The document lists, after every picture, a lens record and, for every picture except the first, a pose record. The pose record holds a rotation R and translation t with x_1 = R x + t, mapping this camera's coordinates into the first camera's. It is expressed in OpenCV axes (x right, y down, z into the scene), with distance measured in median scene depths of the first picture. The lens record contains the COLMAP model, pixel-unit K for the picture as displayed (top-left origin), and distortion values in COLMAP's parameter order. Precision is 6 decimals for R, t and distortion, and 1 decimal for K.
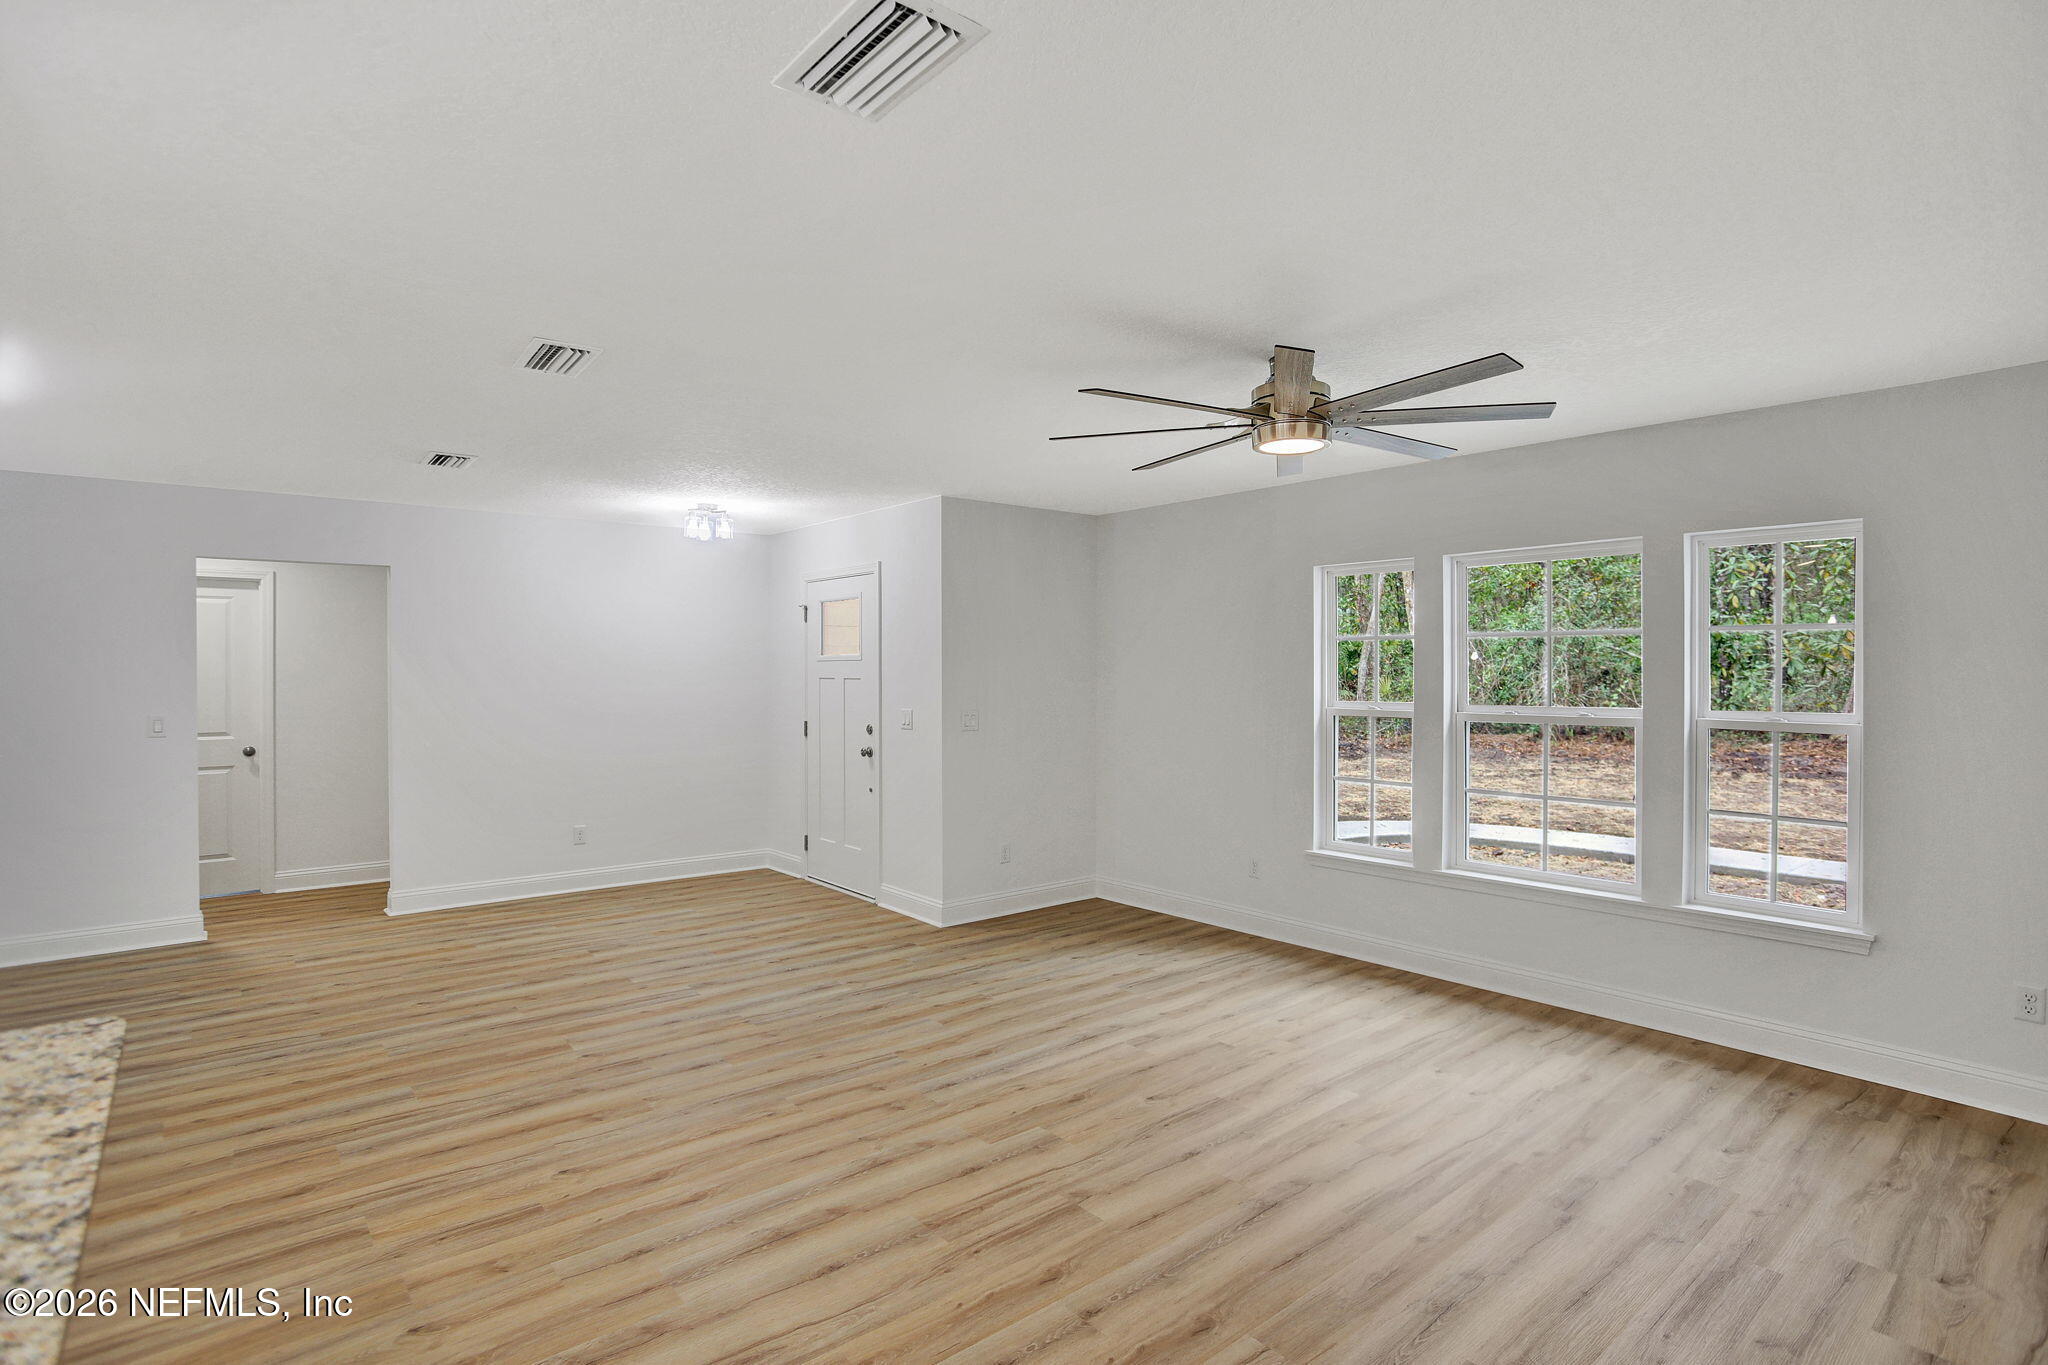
lens RADIAL K [[1031.3, 0, 1044.9], [0, 1031.3, 687.3], [0, 0, 1]] dist [-0.063716, 0.034128]
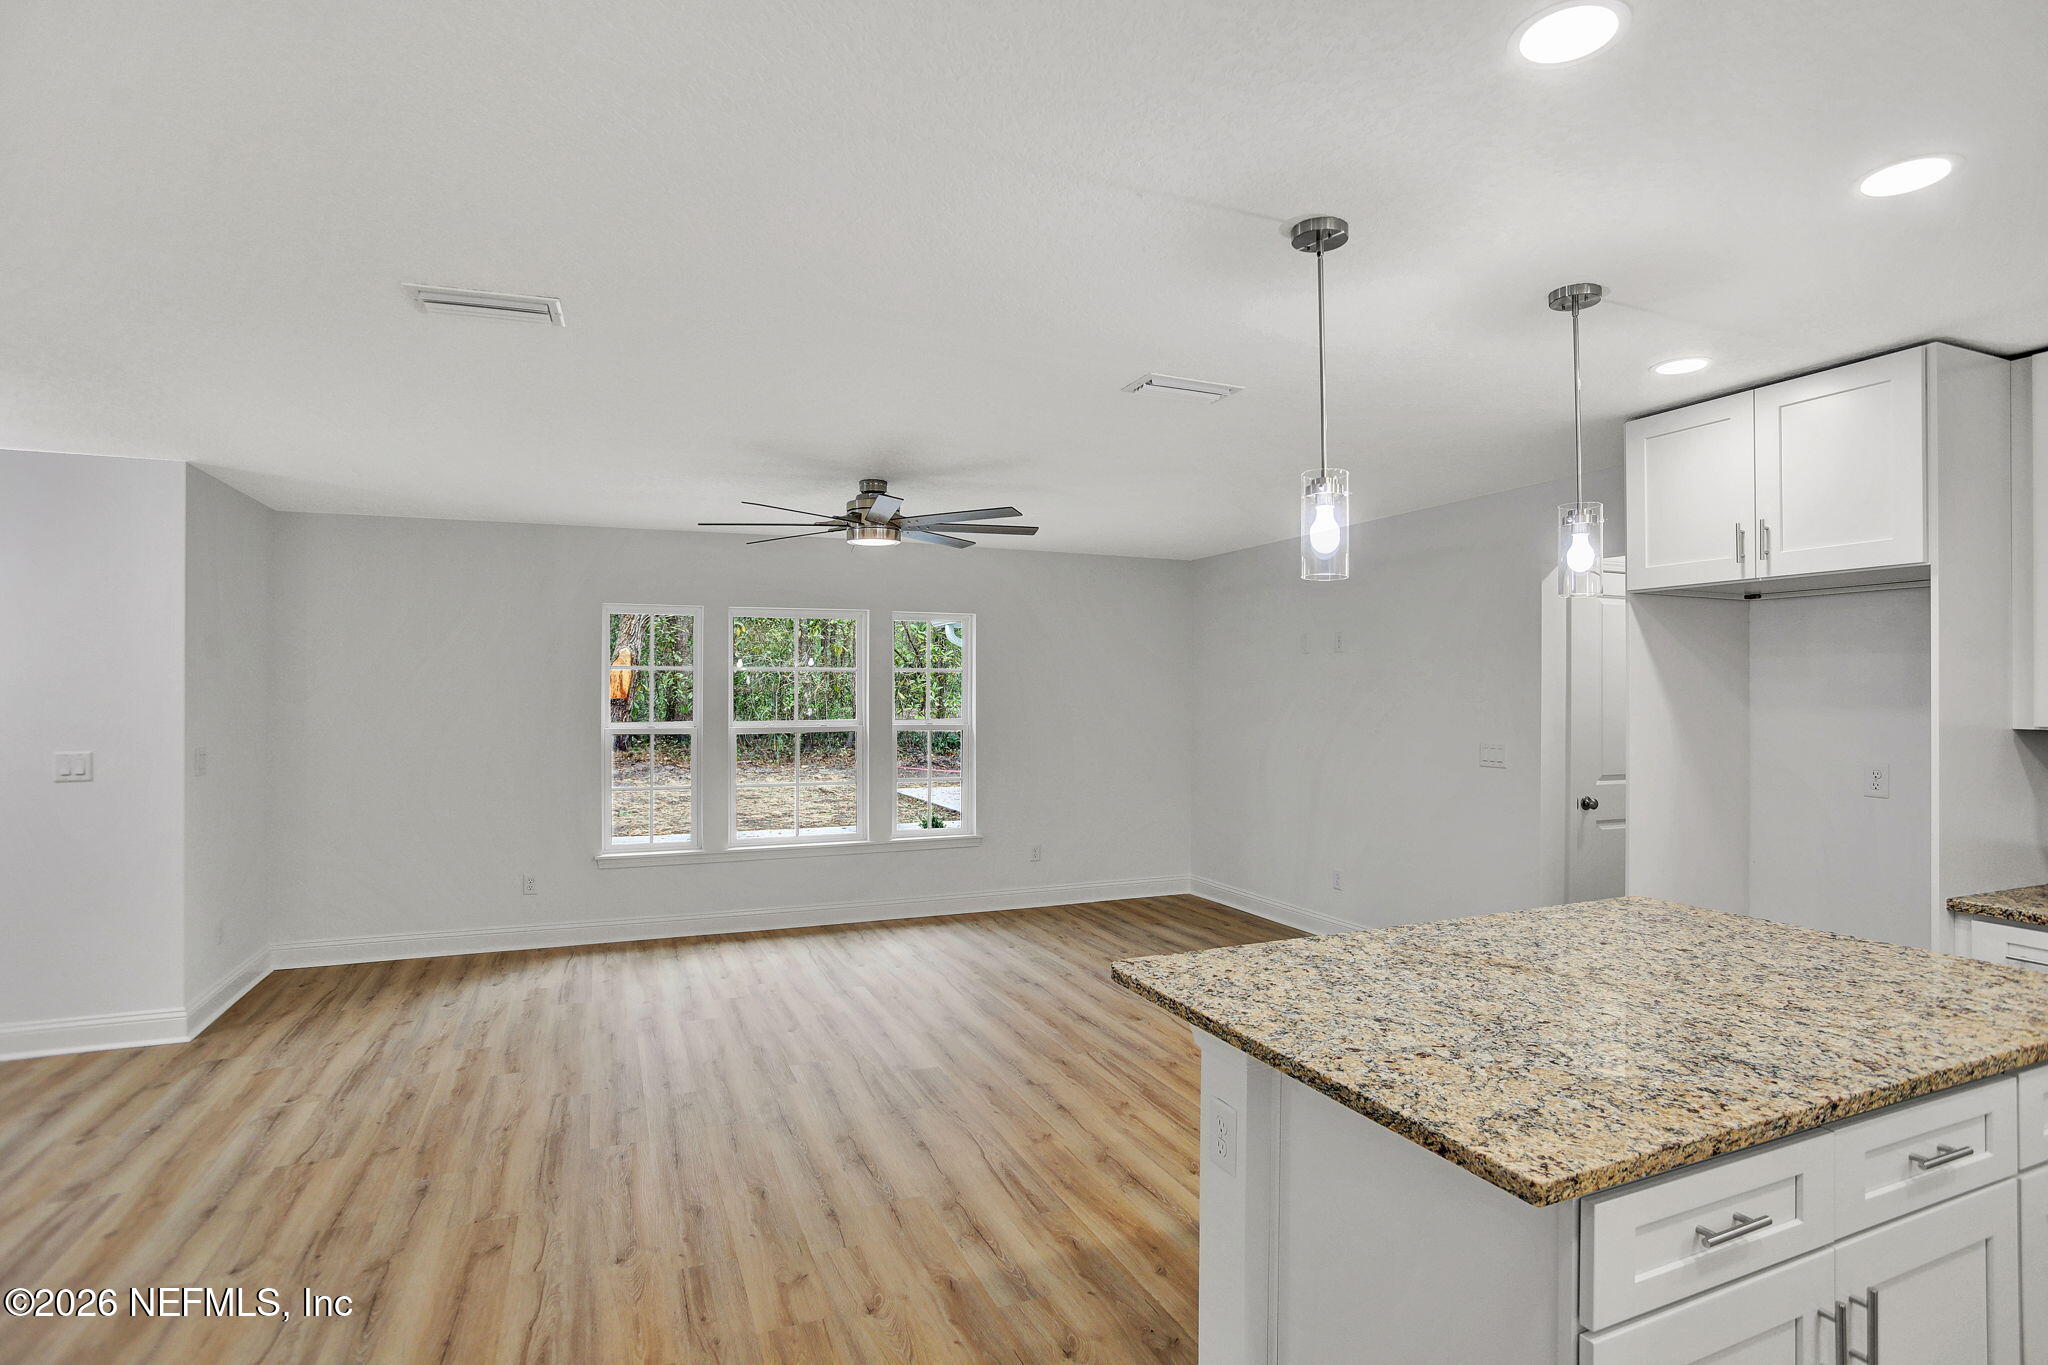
lens RADIAL K [[1031.3, 0, 1044.9], [0, 1031.3, 687.3], [0, 0, 1]] dist [-0.063716, 0.034128]
pose [[0.290671, 0.006487, 0.956801, -0.838184], [0.015303, 0.999818, -0.011428, -0.007550], [-0.956701, 0.017964, 0.290519, 0.254466]]
